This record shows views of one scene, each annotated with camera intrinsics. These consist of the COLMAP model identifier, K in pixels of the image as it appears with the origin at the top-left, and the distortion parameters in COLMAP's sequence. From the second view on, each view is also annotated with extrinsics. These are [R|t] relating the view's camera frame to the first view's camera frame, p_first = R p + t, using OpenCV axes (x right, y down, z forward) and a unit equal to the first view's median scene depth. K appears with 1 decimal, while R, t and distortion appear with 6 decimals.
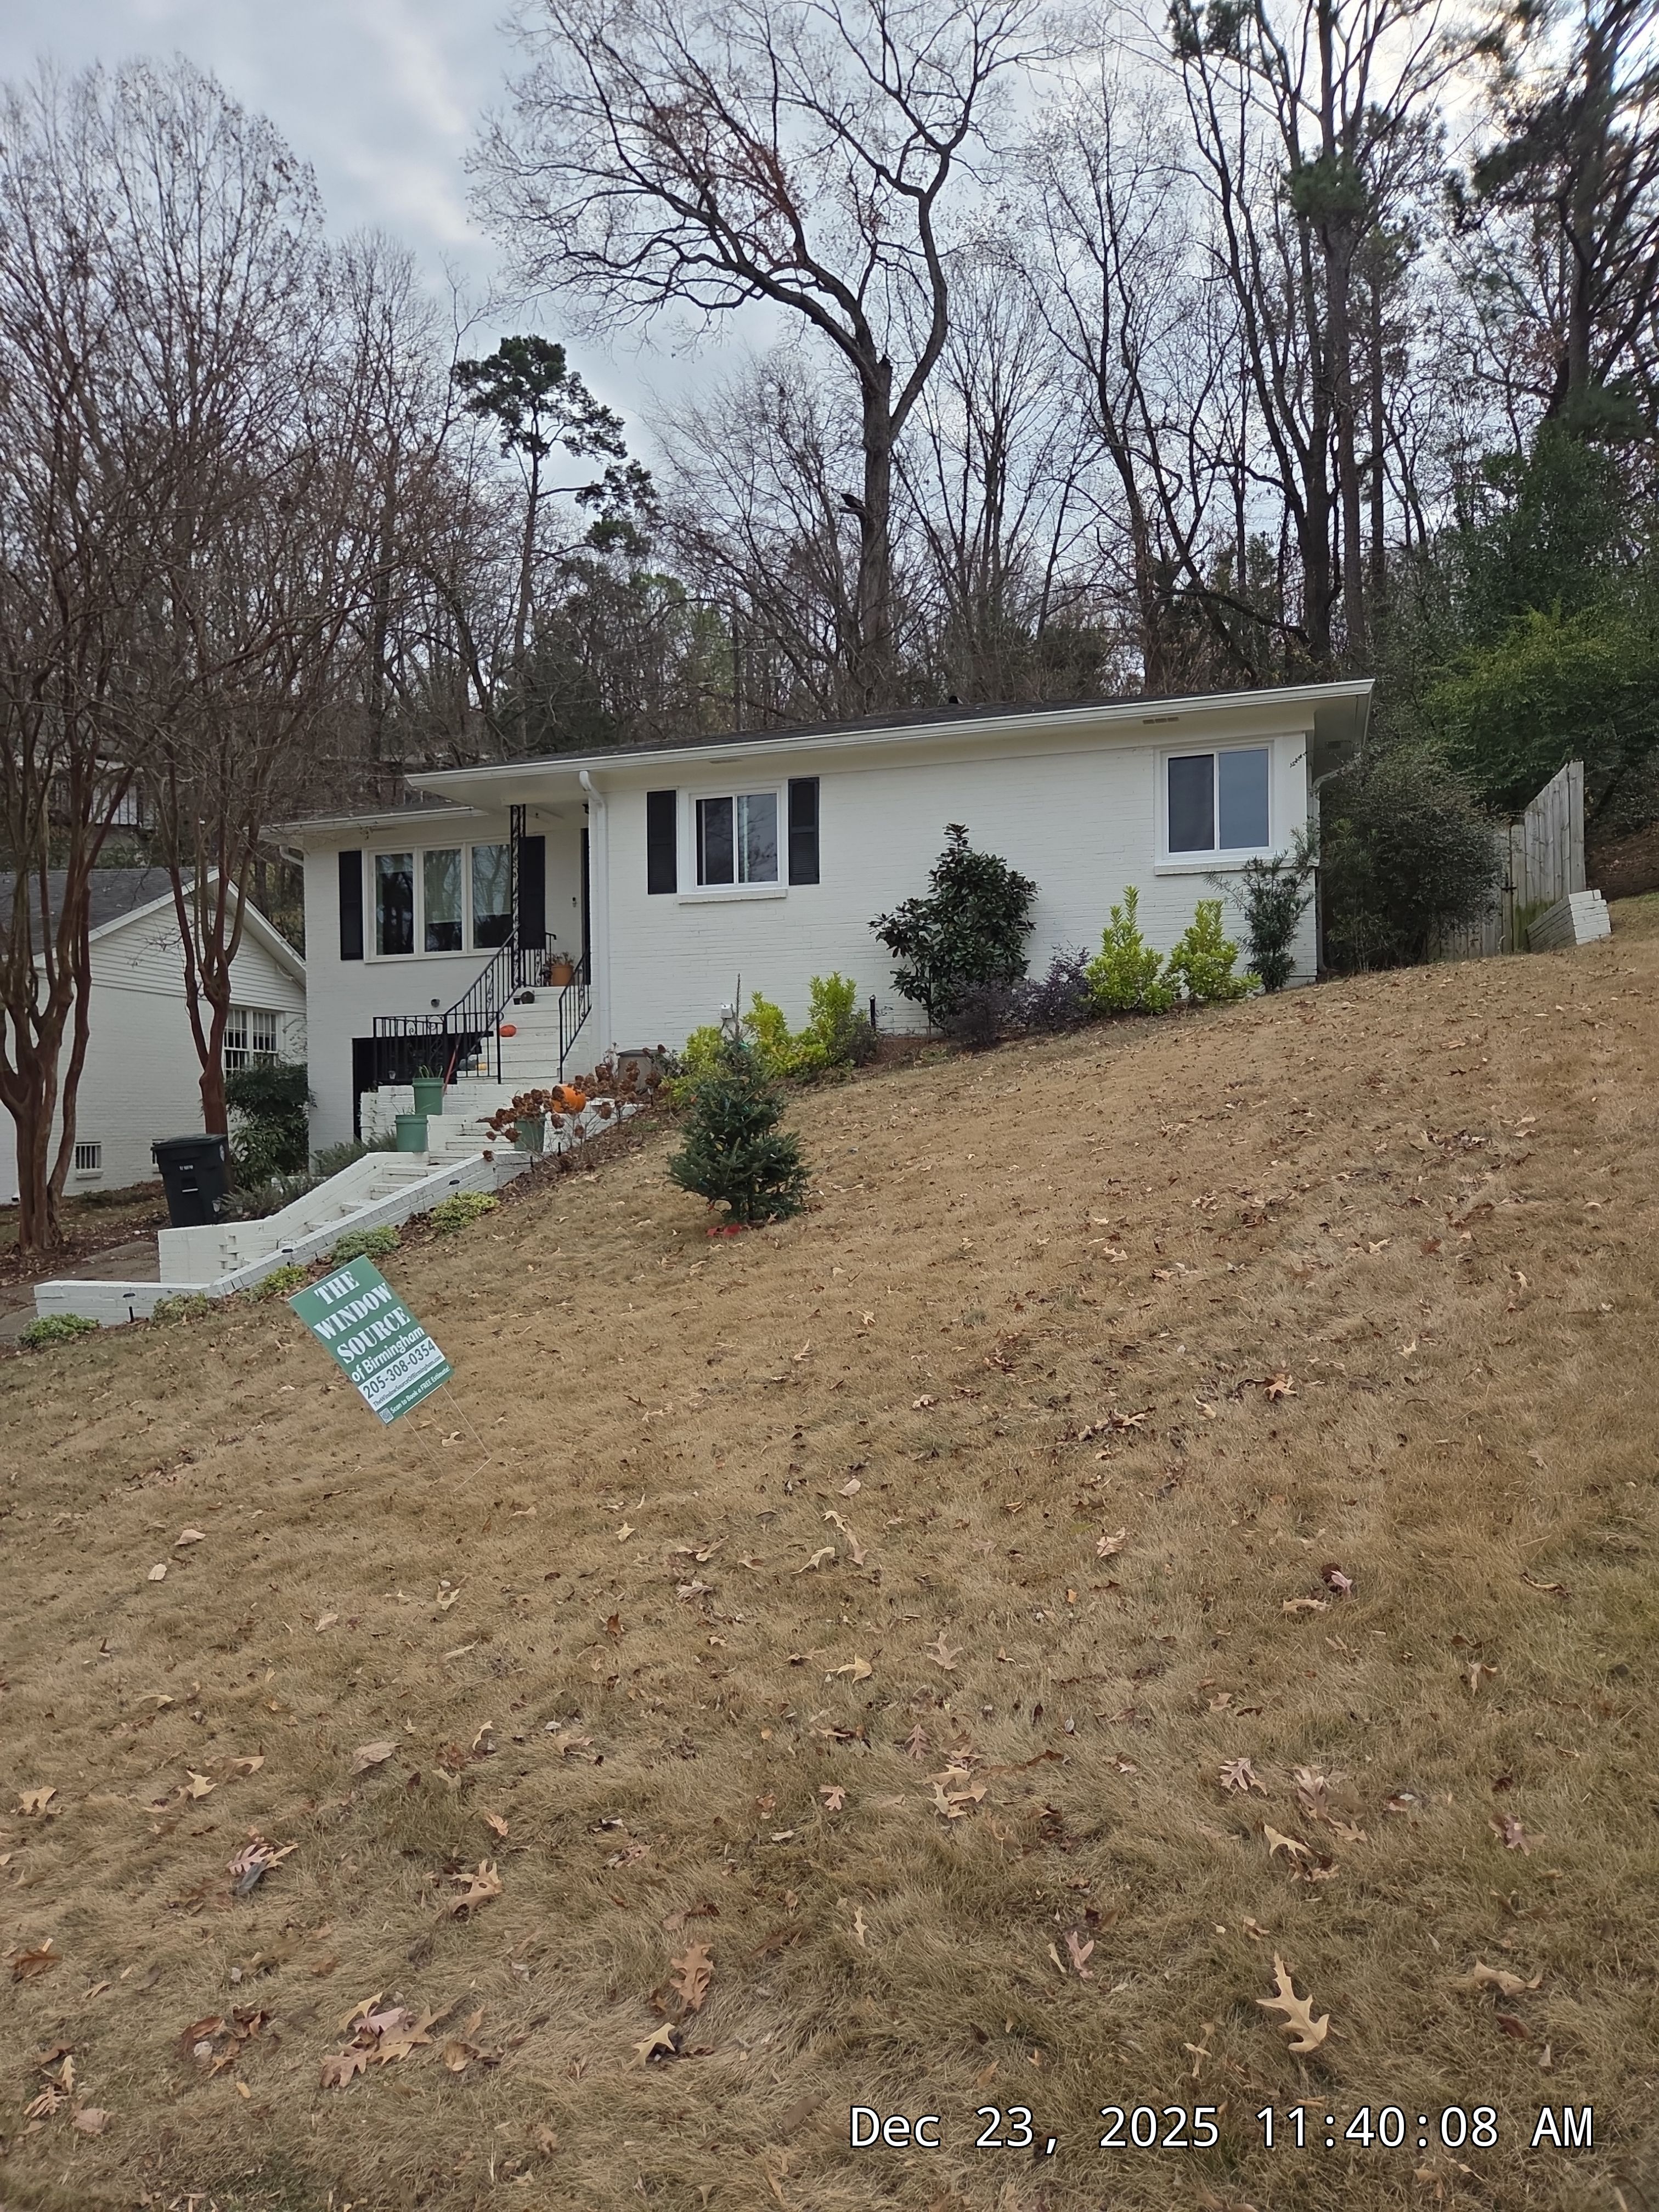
lens RADIAL K [[1542.5, 0, 829.5], [0, 1542.5, 1106.0], [0, 0, 1]] dist [0.001736, 0.002818]
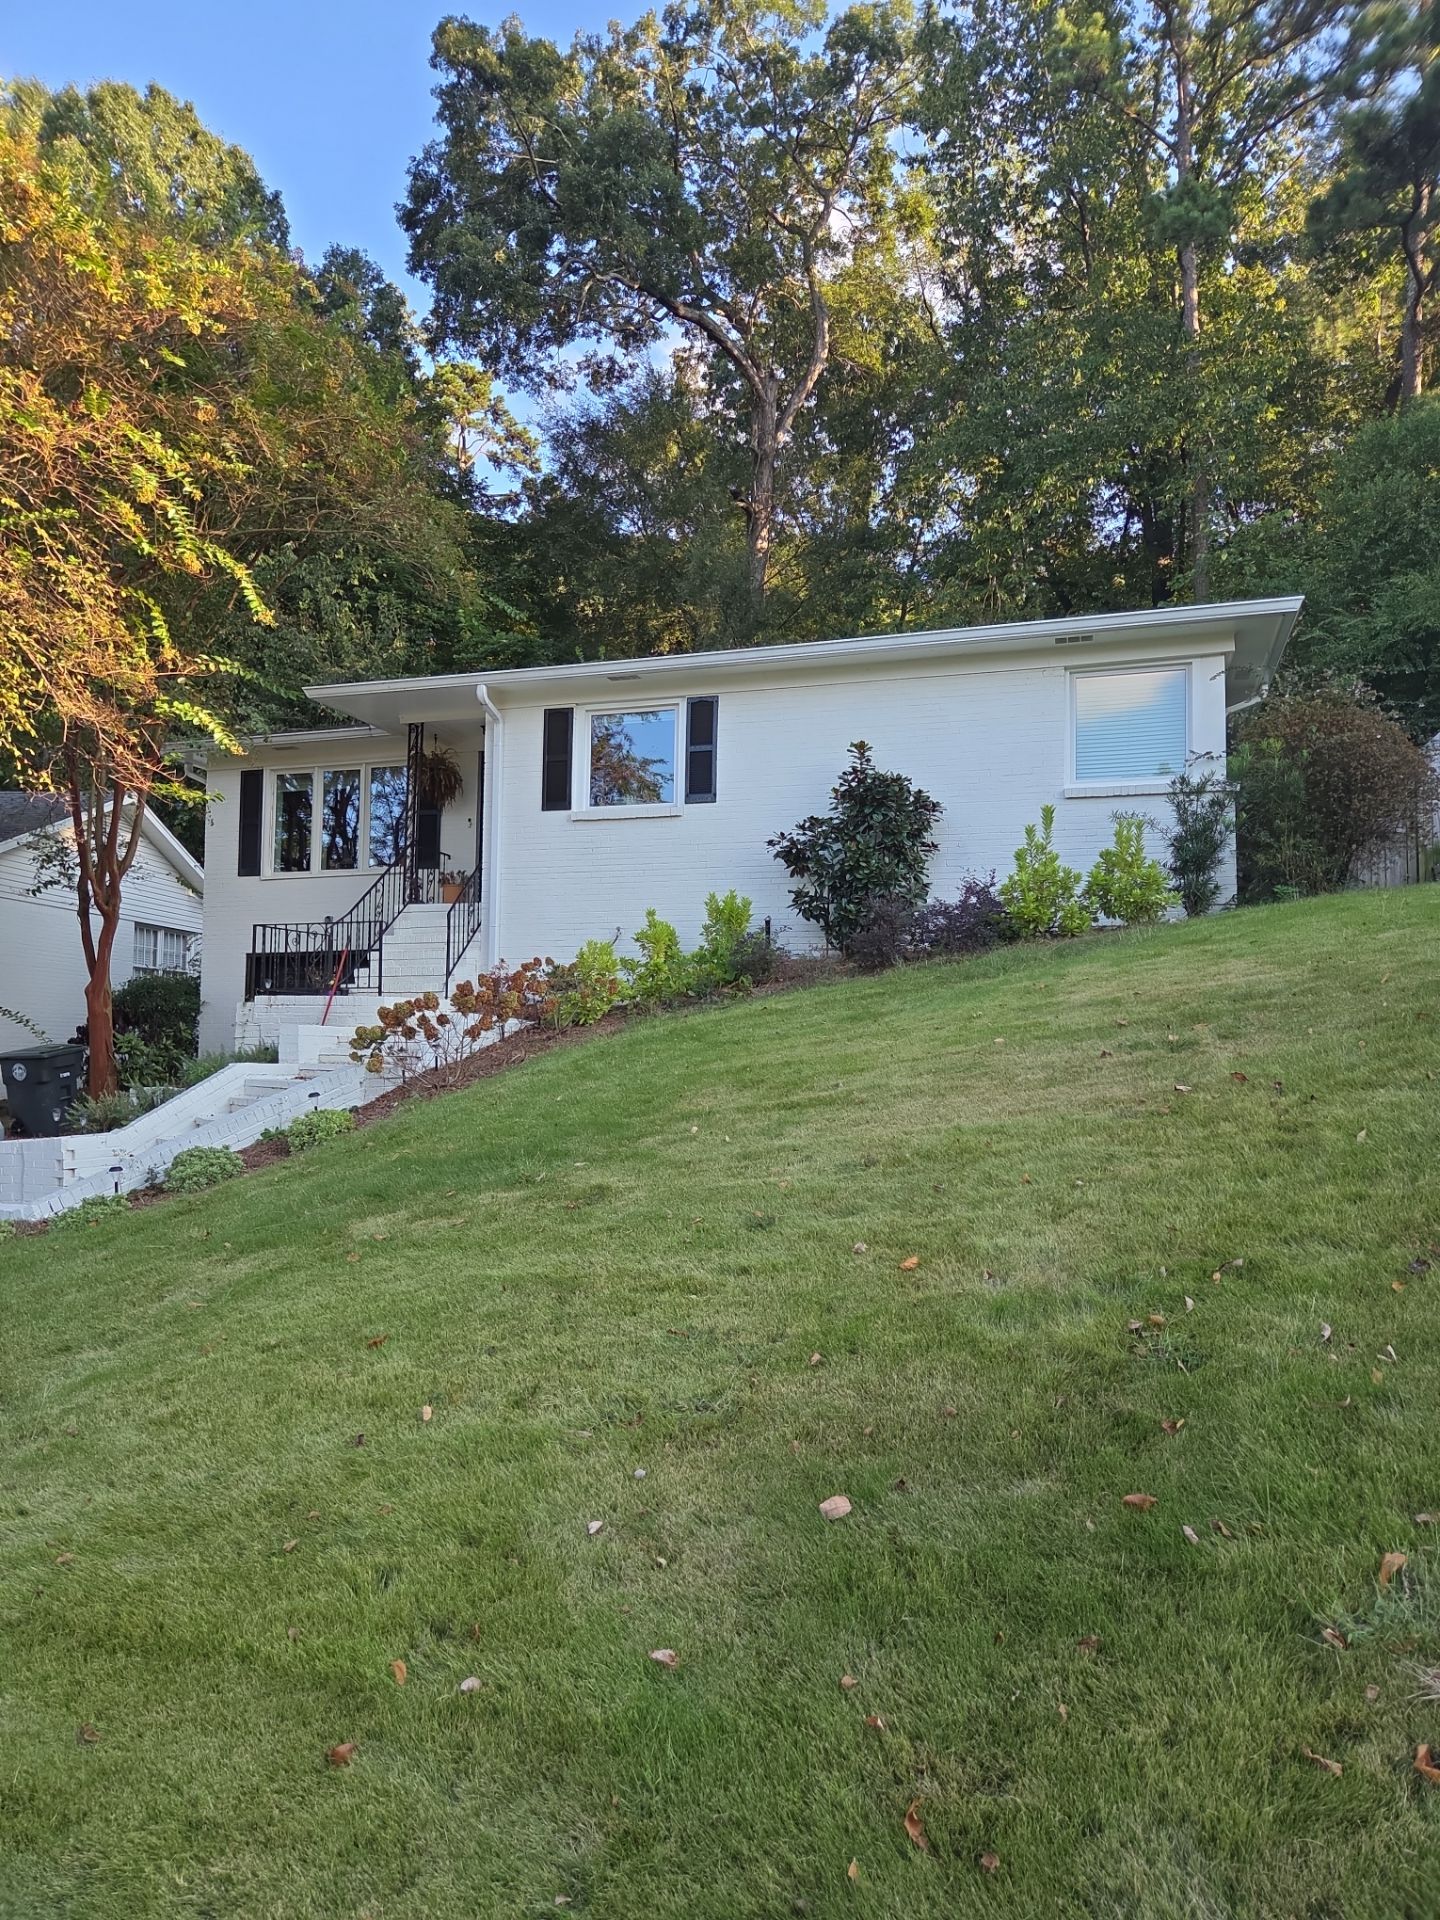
lens RADIAL K [[1329.9, 0, 714.7], [0, 1329.9, 964.1], [0, 0, 1]] dist [0.000842, -0.005029]
pose [[0.999599, 0.026261, 0.010565, -0.013764], [-0.025609, 0.998003, -0.057746, 0.007816], [-0.012061, 0.057452, 0.998275, 0.161115]]
